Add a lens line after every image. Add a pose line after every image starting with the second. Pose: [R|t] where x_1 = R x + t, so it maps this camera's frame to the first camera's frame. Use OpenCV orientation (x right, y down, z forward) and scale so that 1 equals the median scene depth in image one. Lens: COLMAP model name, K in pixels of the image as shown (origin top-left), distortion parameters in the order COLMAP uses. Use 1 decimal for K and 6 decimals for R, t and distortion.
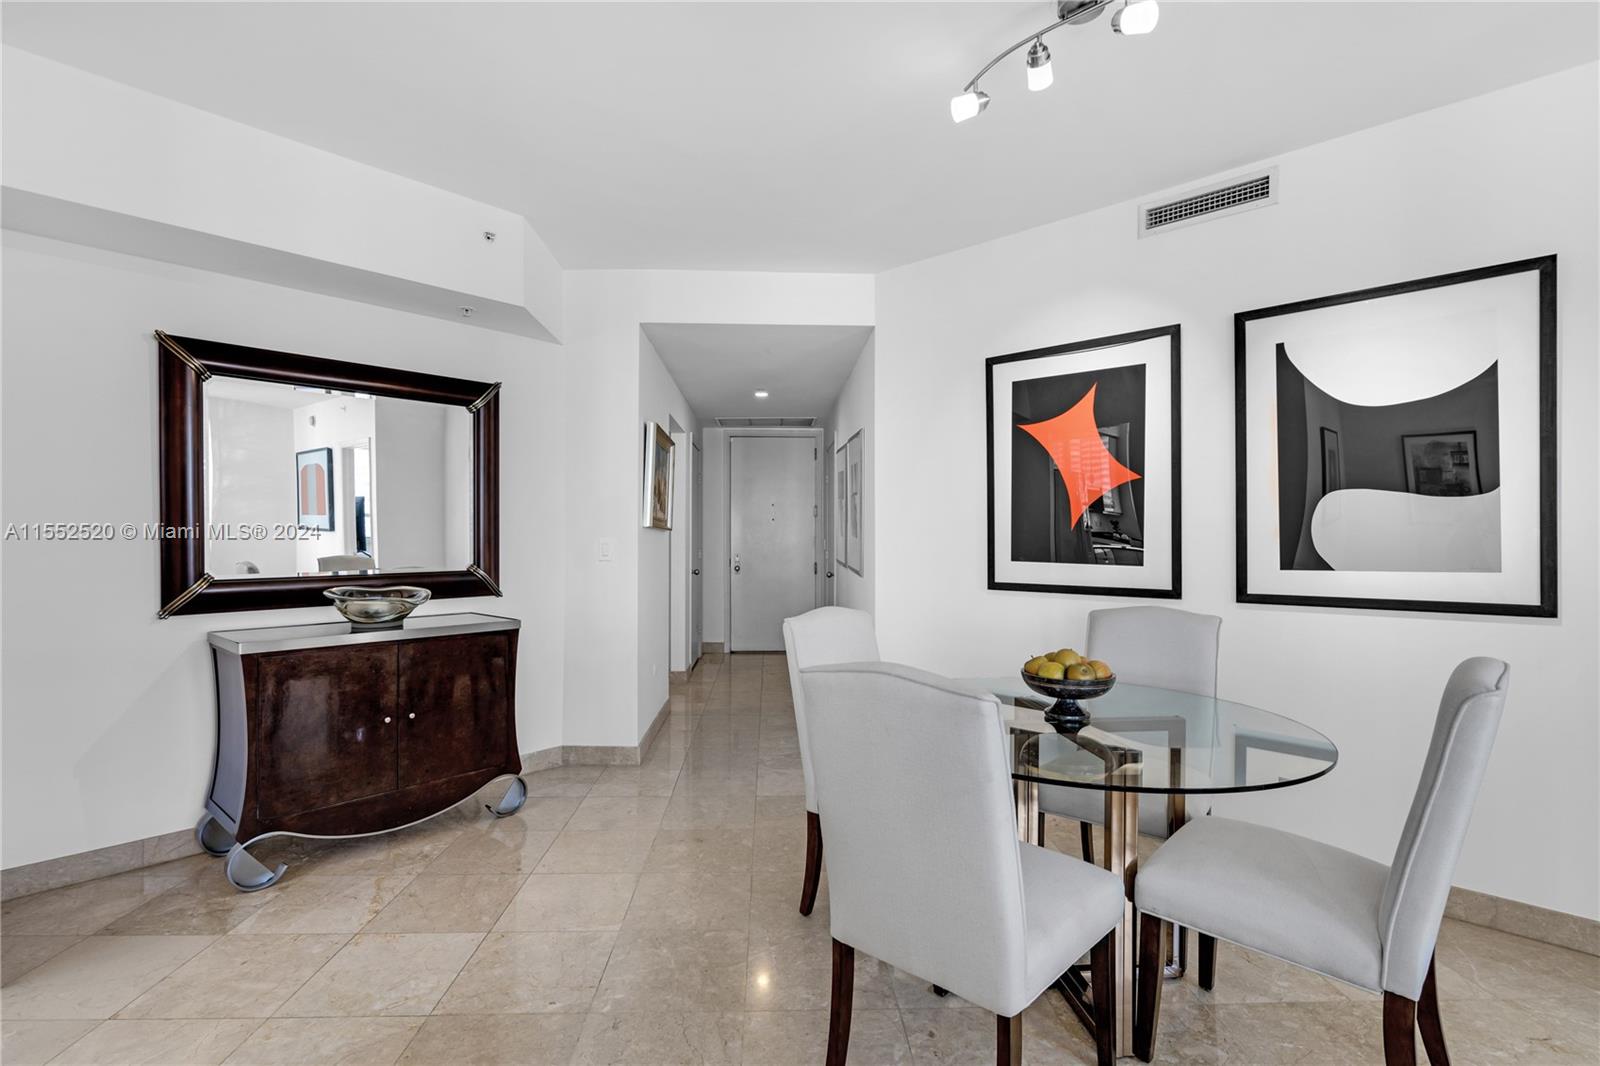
lens RADIAL K [[742.6, 0, 808.4], [0, 742.6, 541.6], [0, 0, 1]] dist [-0.001136, -0.000382]
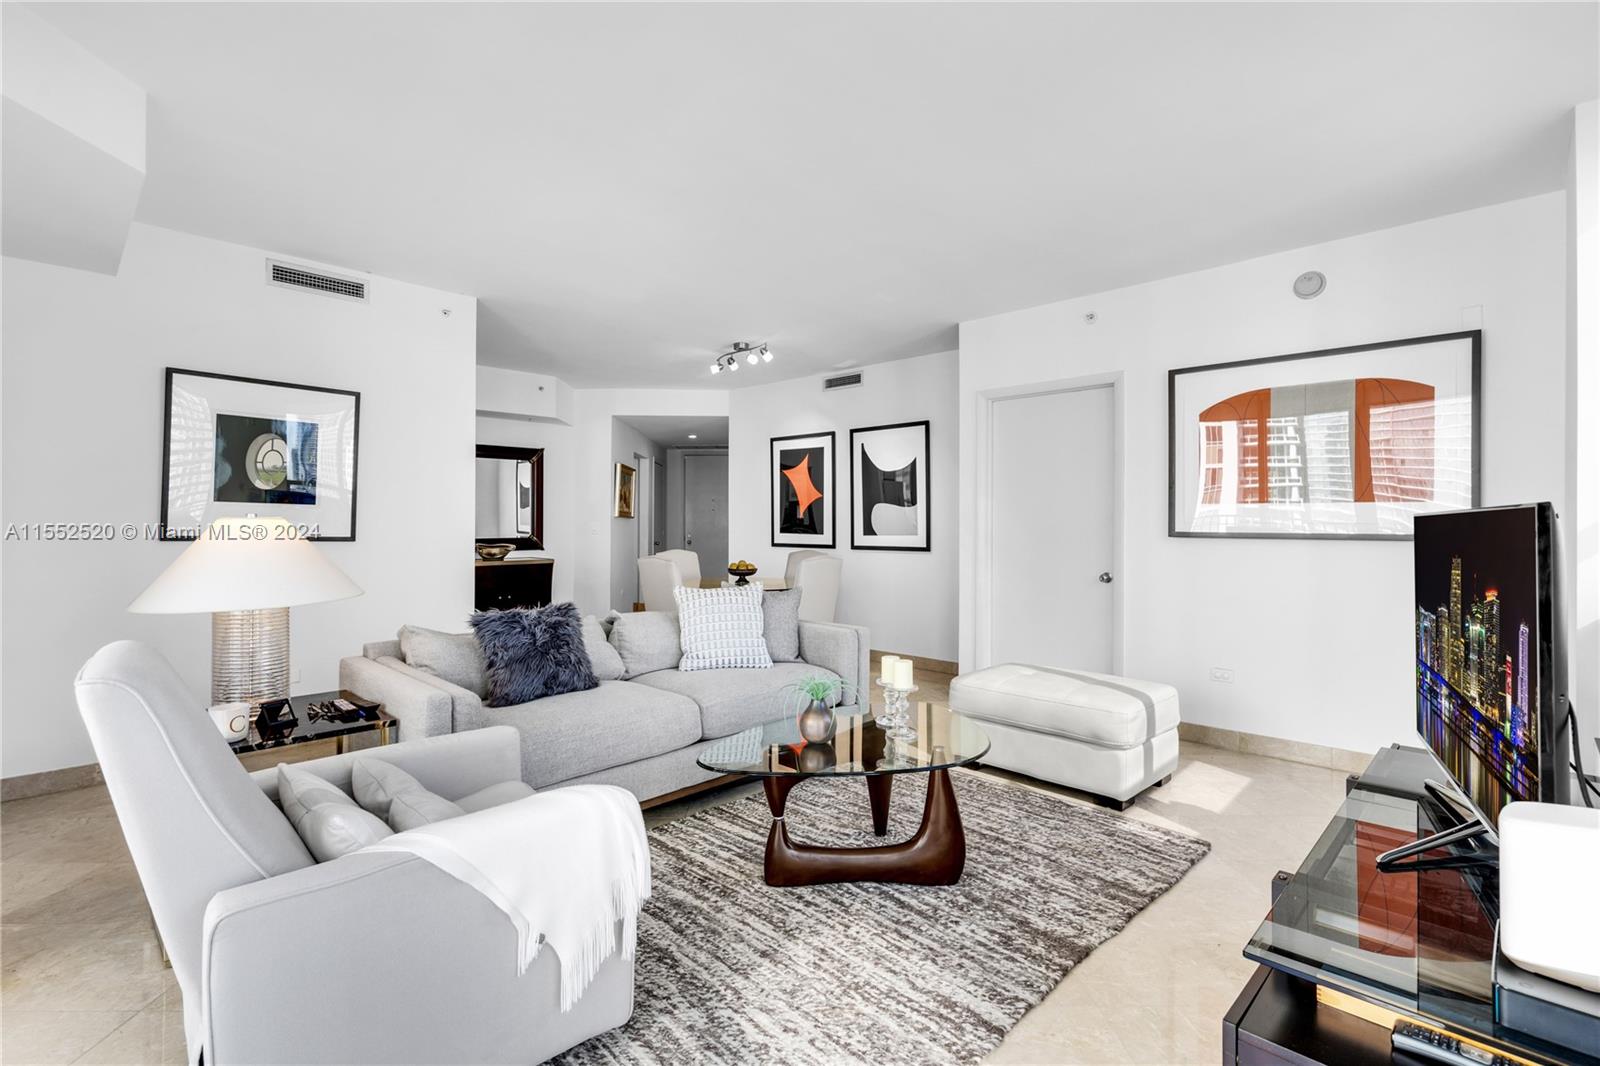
lens RADIAL K [[724.7, 0, 798.4], [0, 724.7, 521.2], [0, 0, 1]] dist [-0.000224, -0.000078]
pose [[0.999771, 0.001611, -0.021320, 0.405714], [-0.001737, 0.999981, -0.005866, 0.004125], [0.021311, 0.005901, 0.999755, -1.199658]]
